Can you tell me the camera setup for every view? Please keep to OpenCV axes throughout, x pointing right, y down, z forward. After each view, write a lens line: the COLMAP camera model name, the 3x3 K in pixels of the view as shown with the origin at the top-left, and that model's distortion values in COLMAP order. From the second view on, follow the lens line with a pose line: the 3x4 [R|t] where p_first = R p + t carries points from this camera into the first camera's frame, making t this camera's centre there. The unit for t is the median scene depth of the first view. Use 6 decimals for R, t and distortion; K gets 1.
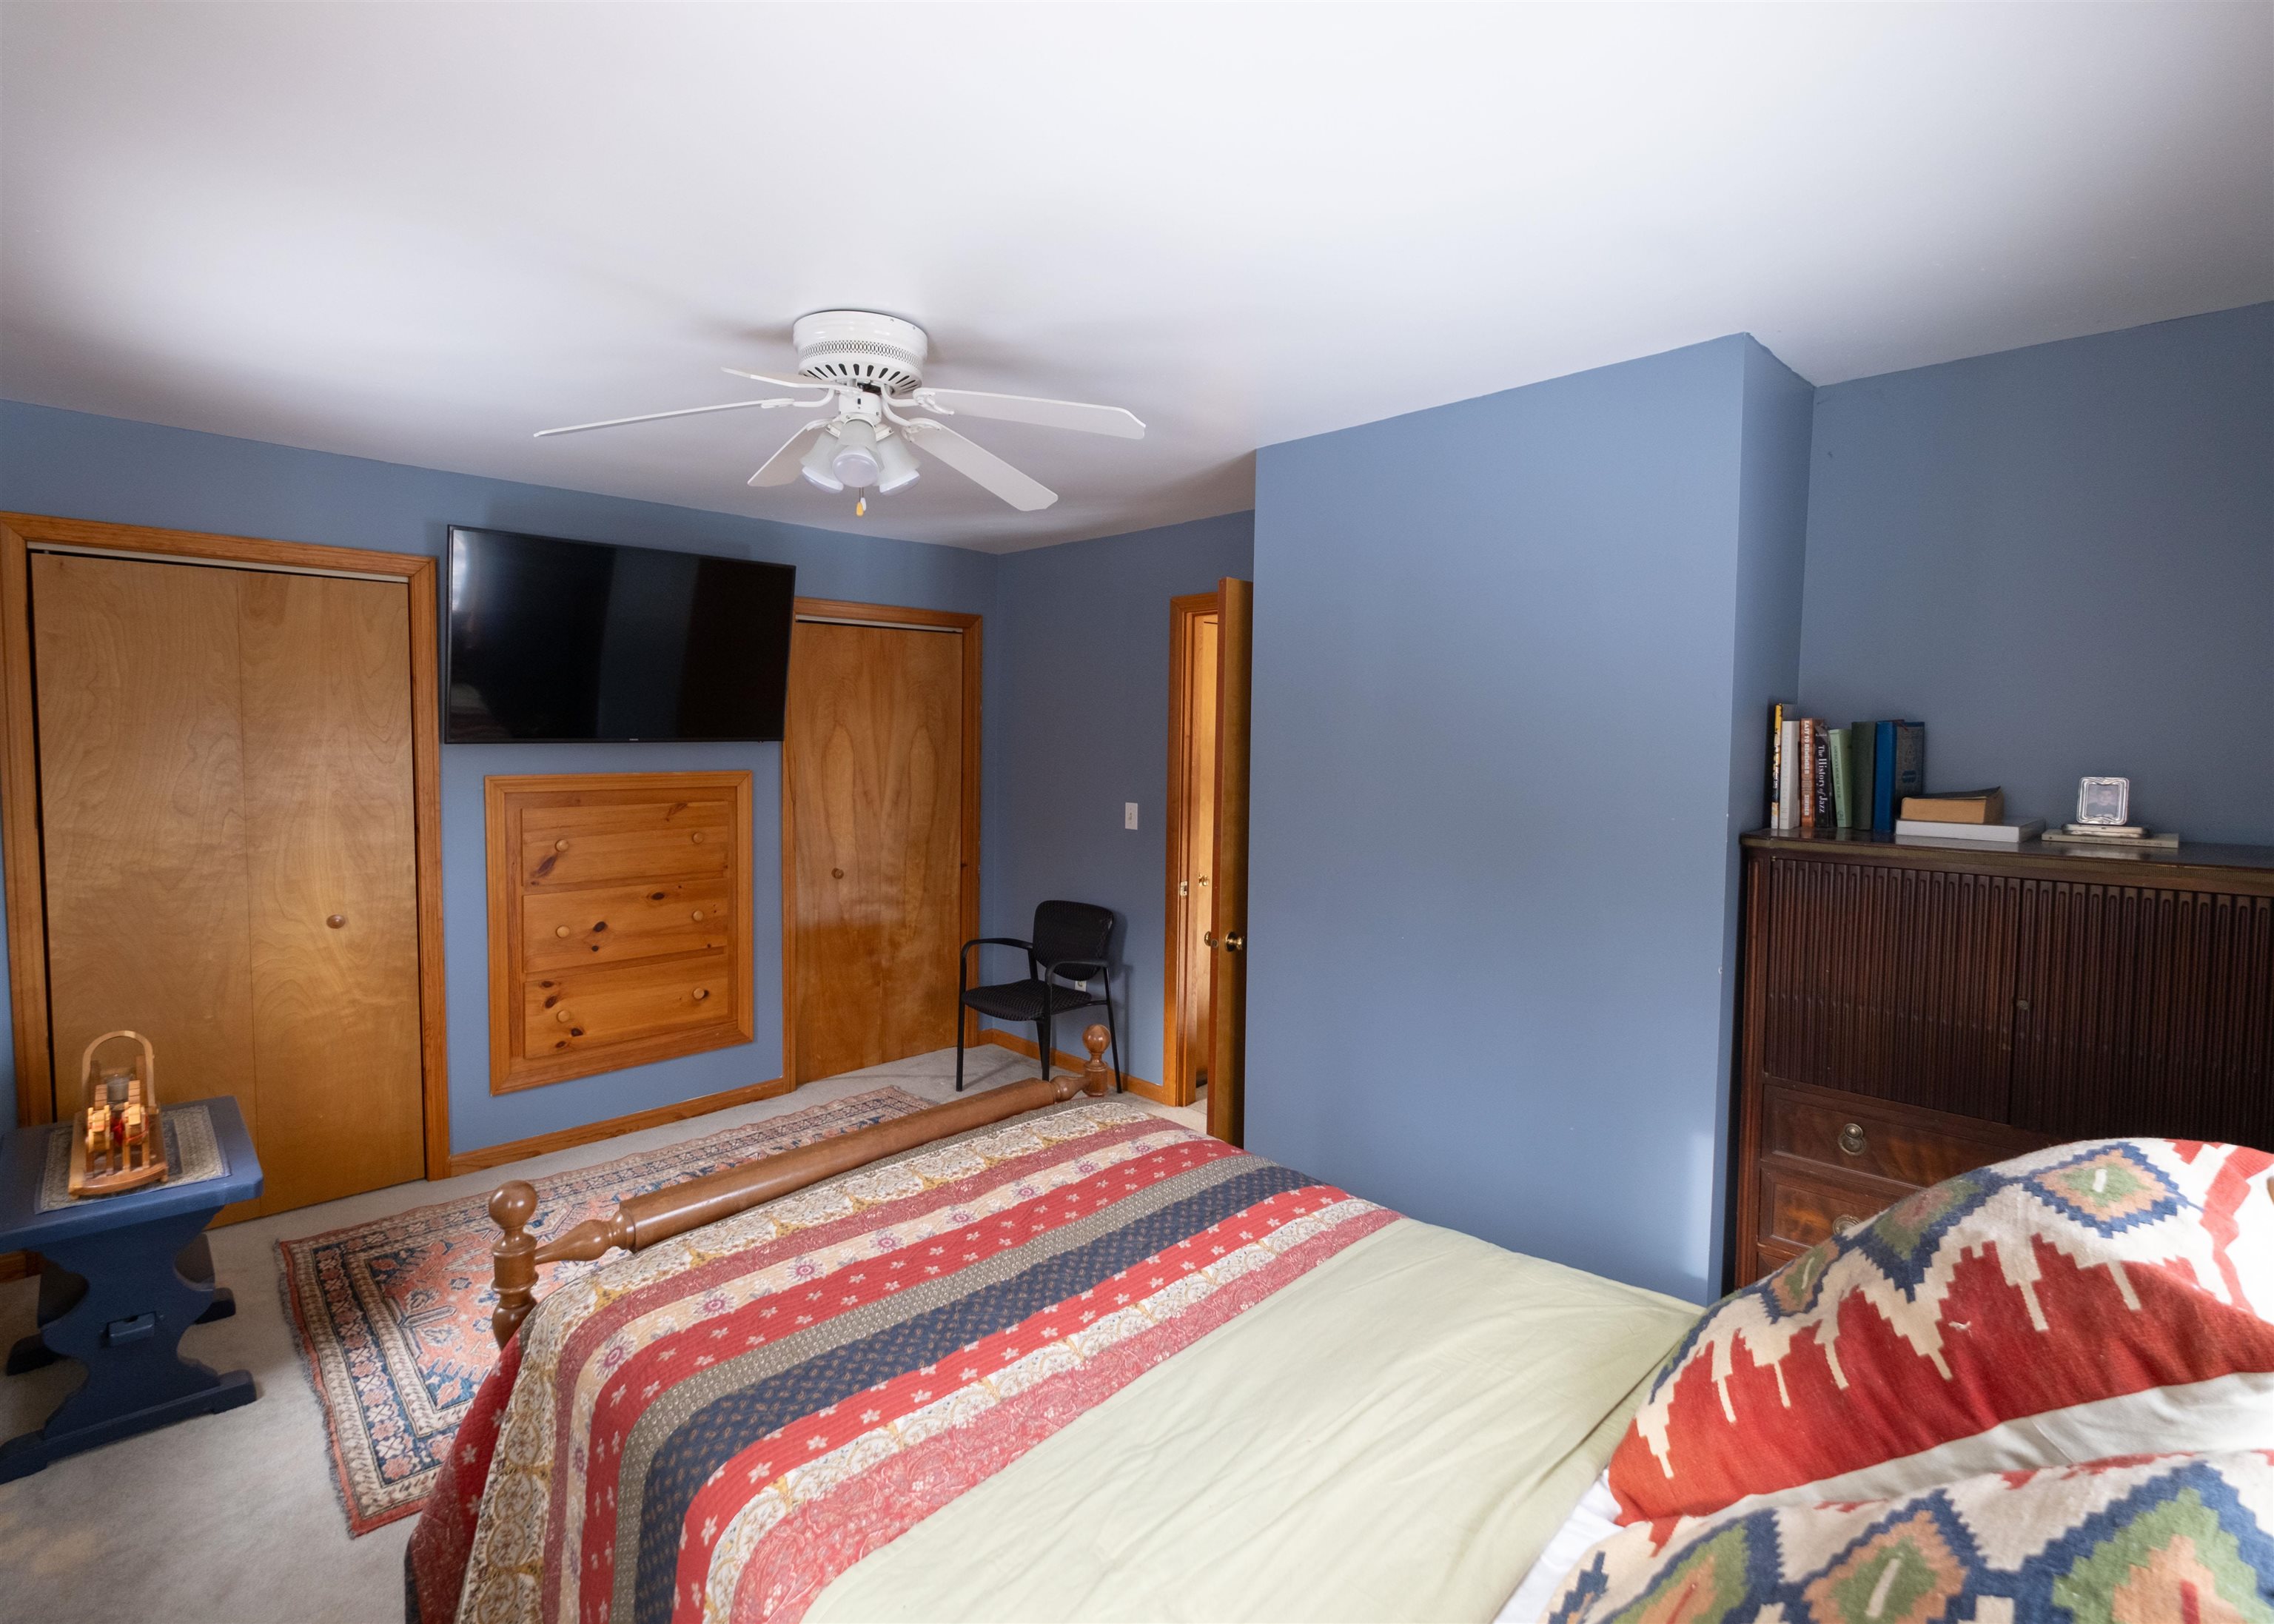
lens RADIAL K [[1049.0, 0, 1045.7], [0, 1049.0, 784.9], [0, 0, 1]] dist [-0.004194, -0.000932]
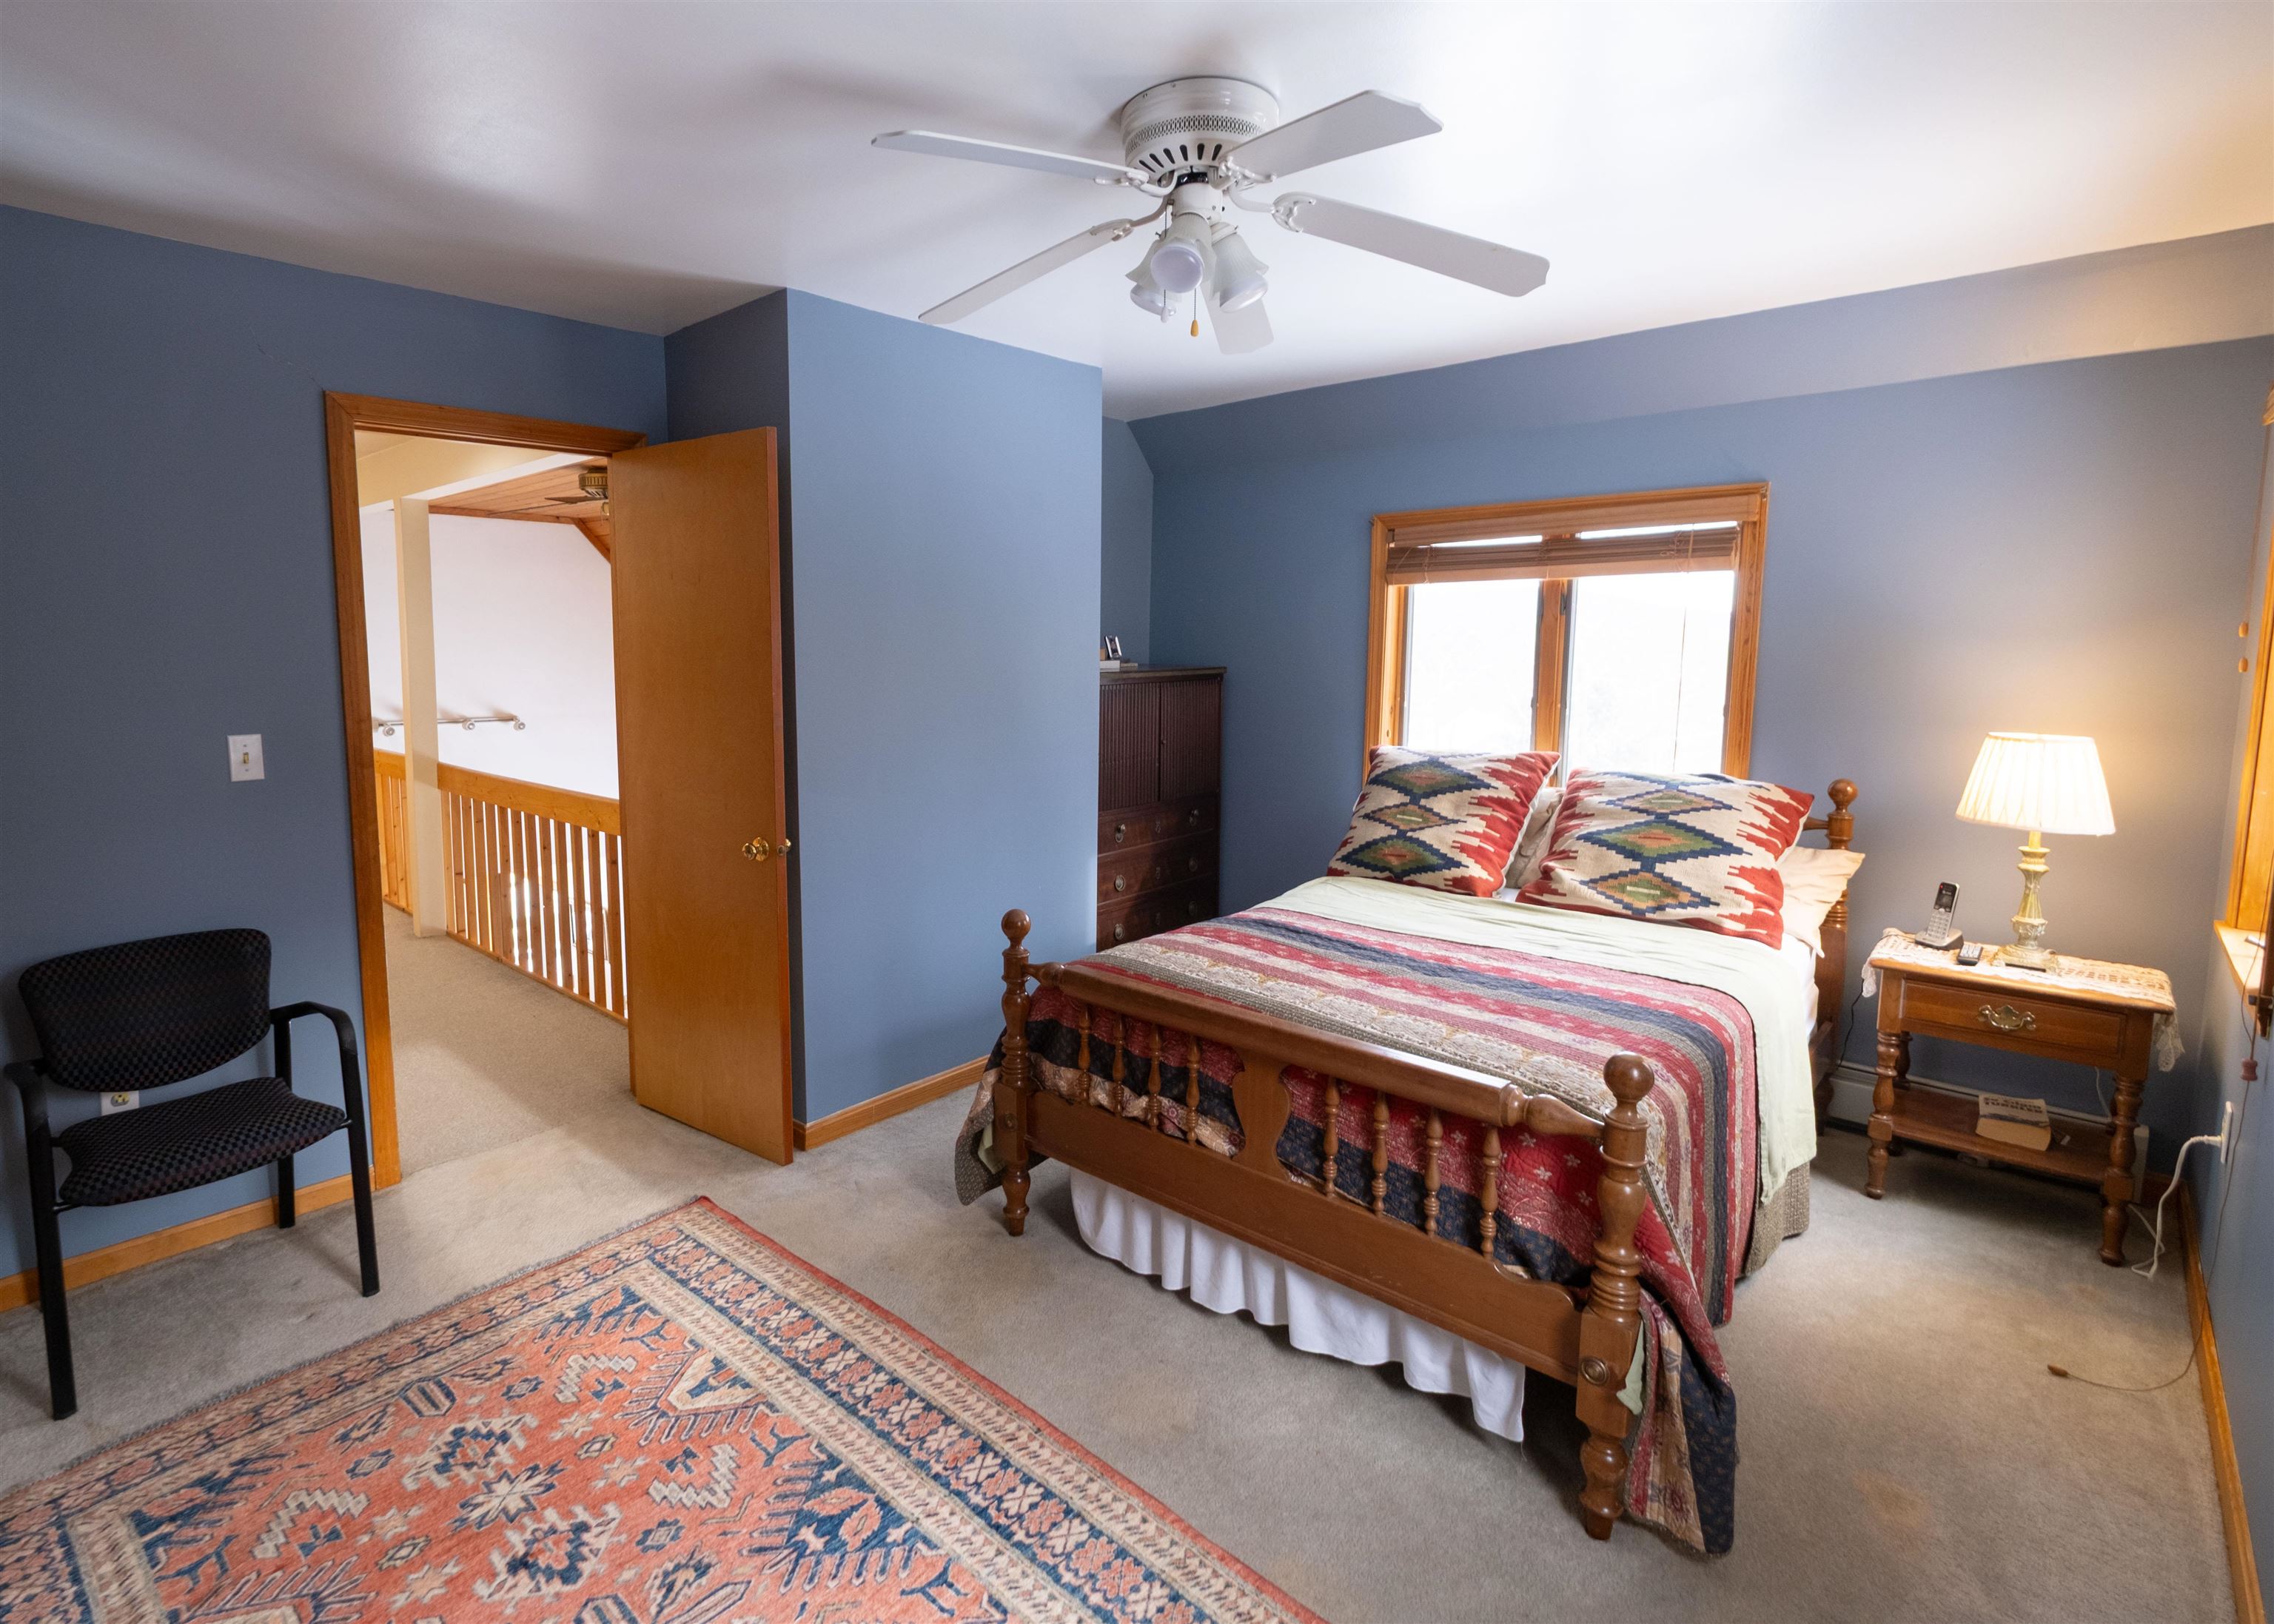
lens RADIAL K [[1121.9, 0, 1039.9], [0, 1121.9, 759.7], [0, 0, 1]] dist [-0.000481, -0.000808]
pose [[-0.073070, -0.116060, 0.990551, -0.602353], [0.058483, 0.990998, 0.120427, -0.018351], [-0.995611, 0.066730, -0.065624, 0.657718]]
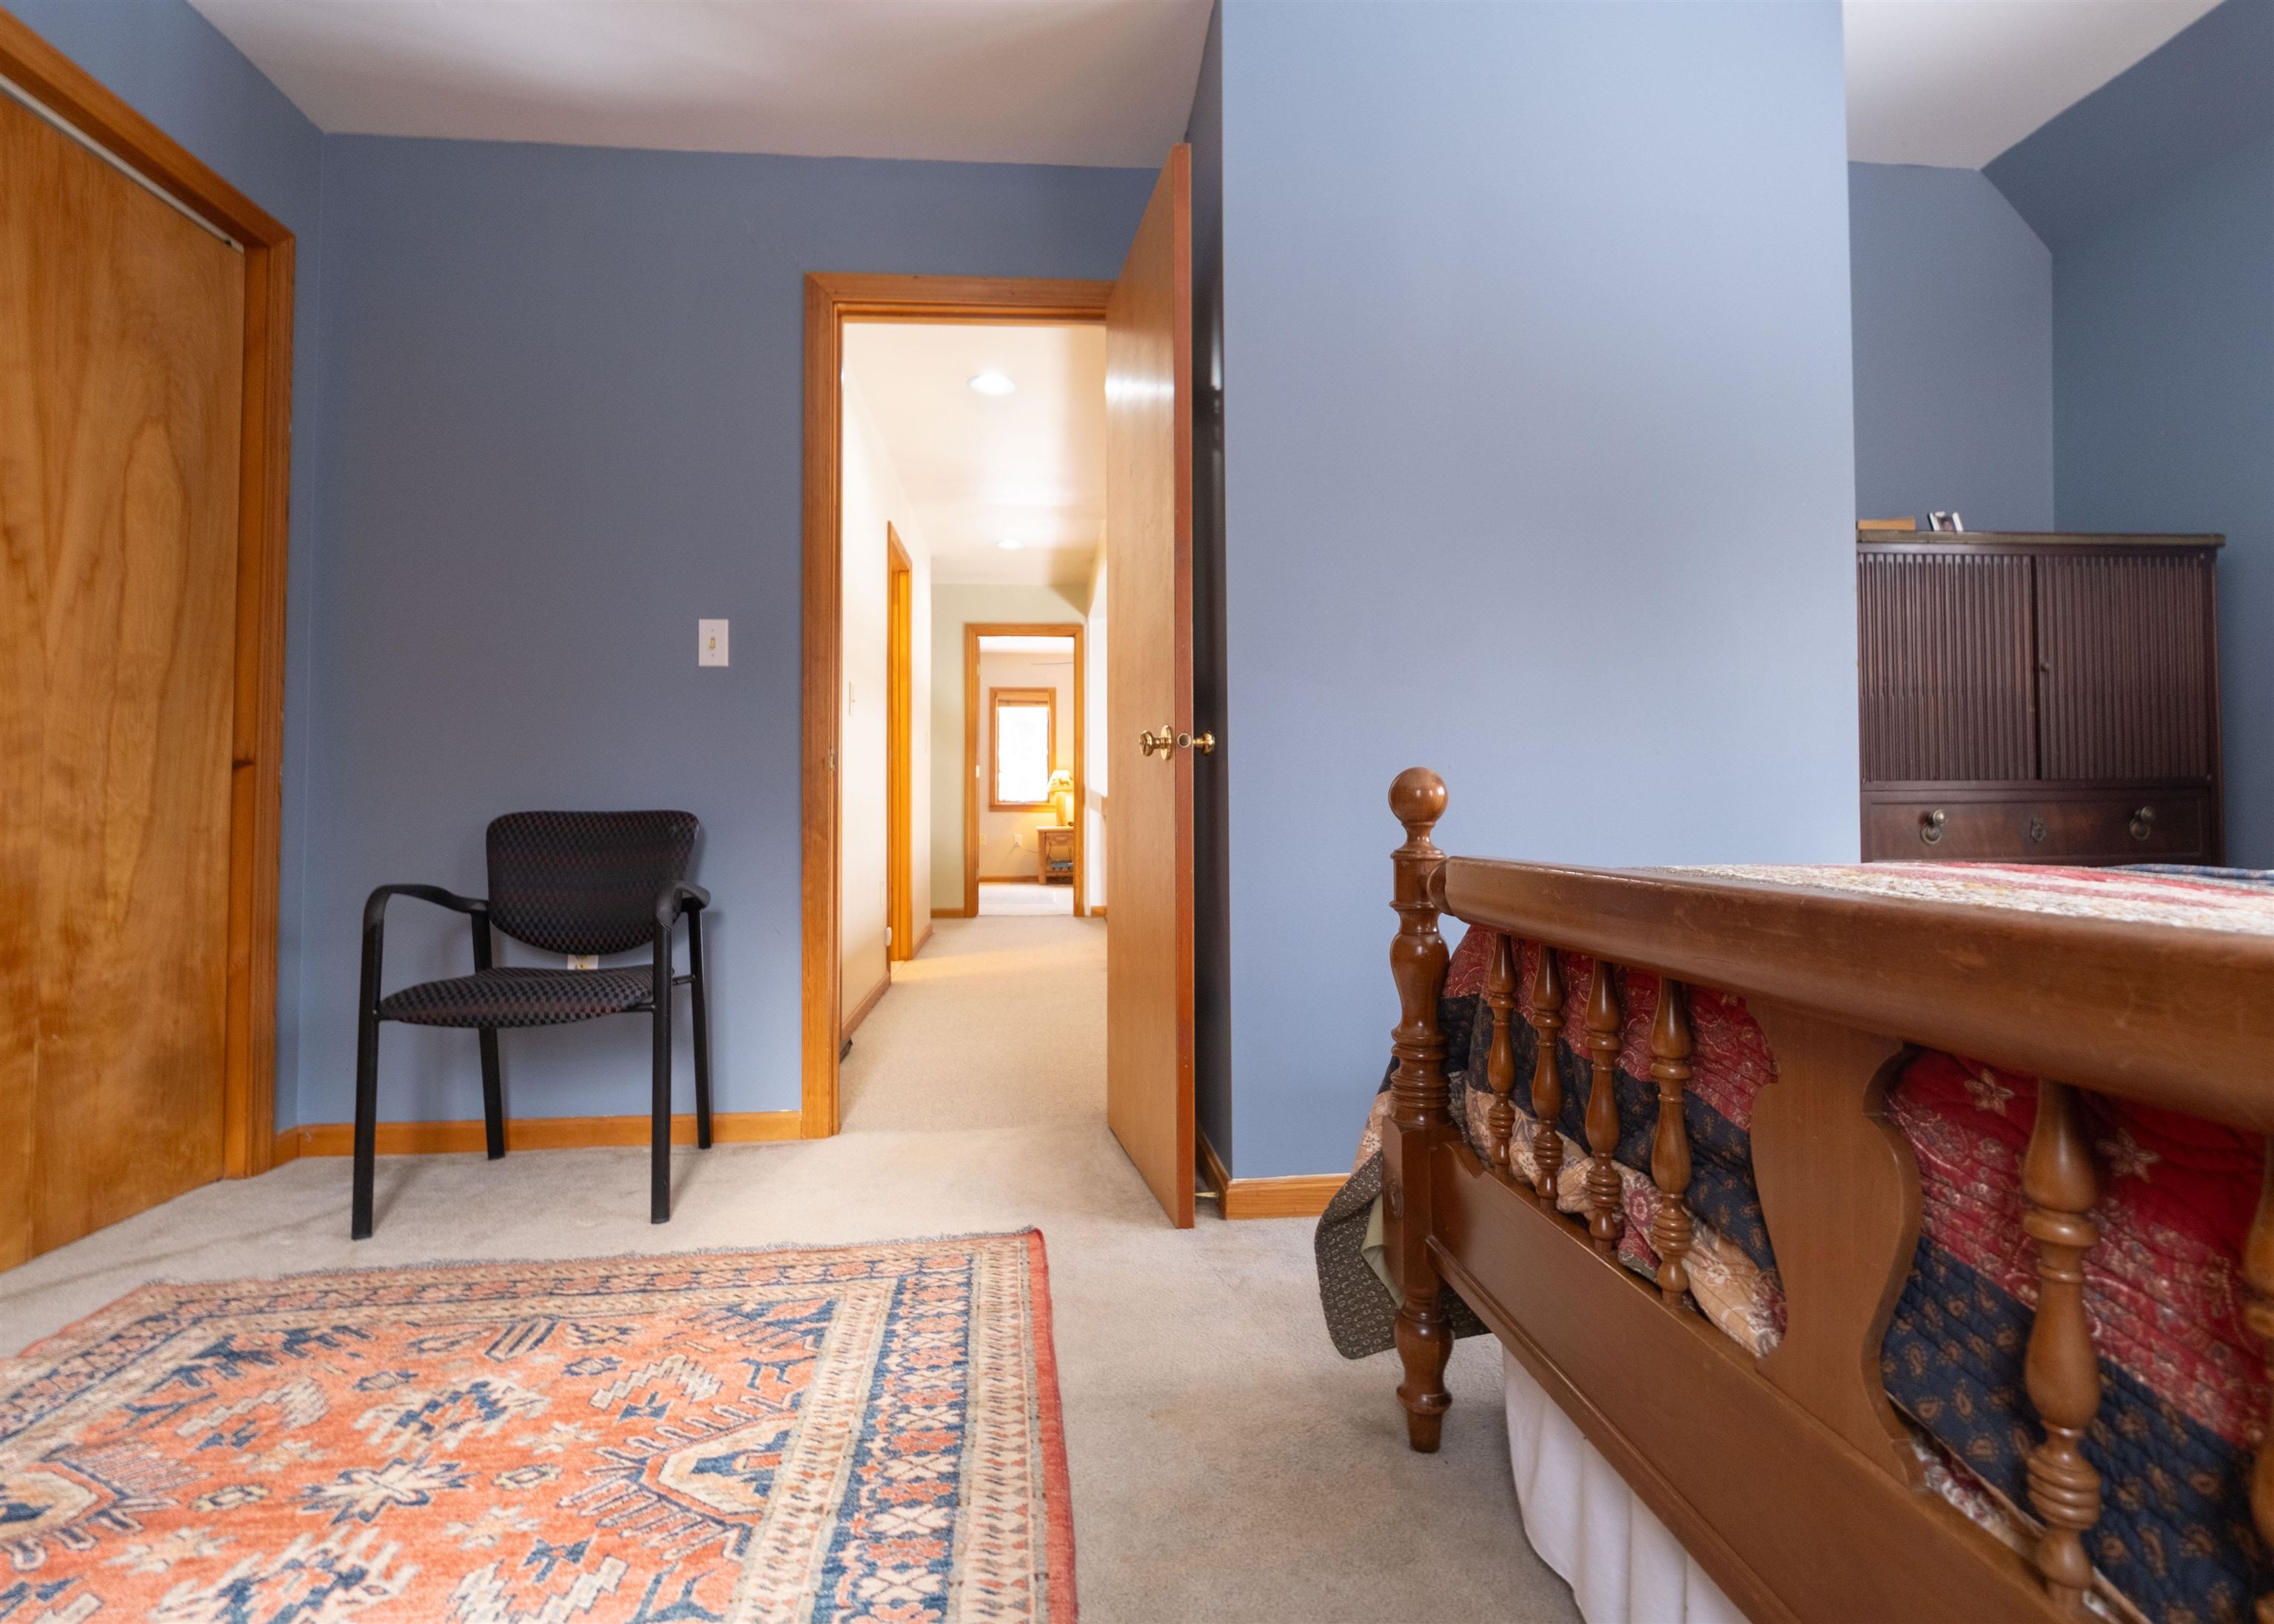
lens RADIAL K [[1121.9, 0, 1128.0], [0, 1121.9, 785.5], [0, 0, 1]] dist [-0.000481, -0.000808]
pose [[0.603974, 0.009925, 0.796942, -0.284591], [0.053992, 0.997116, -0.053336, 0.162566], [-0.795173, 0.075242, 0.601696, 0.504313]]
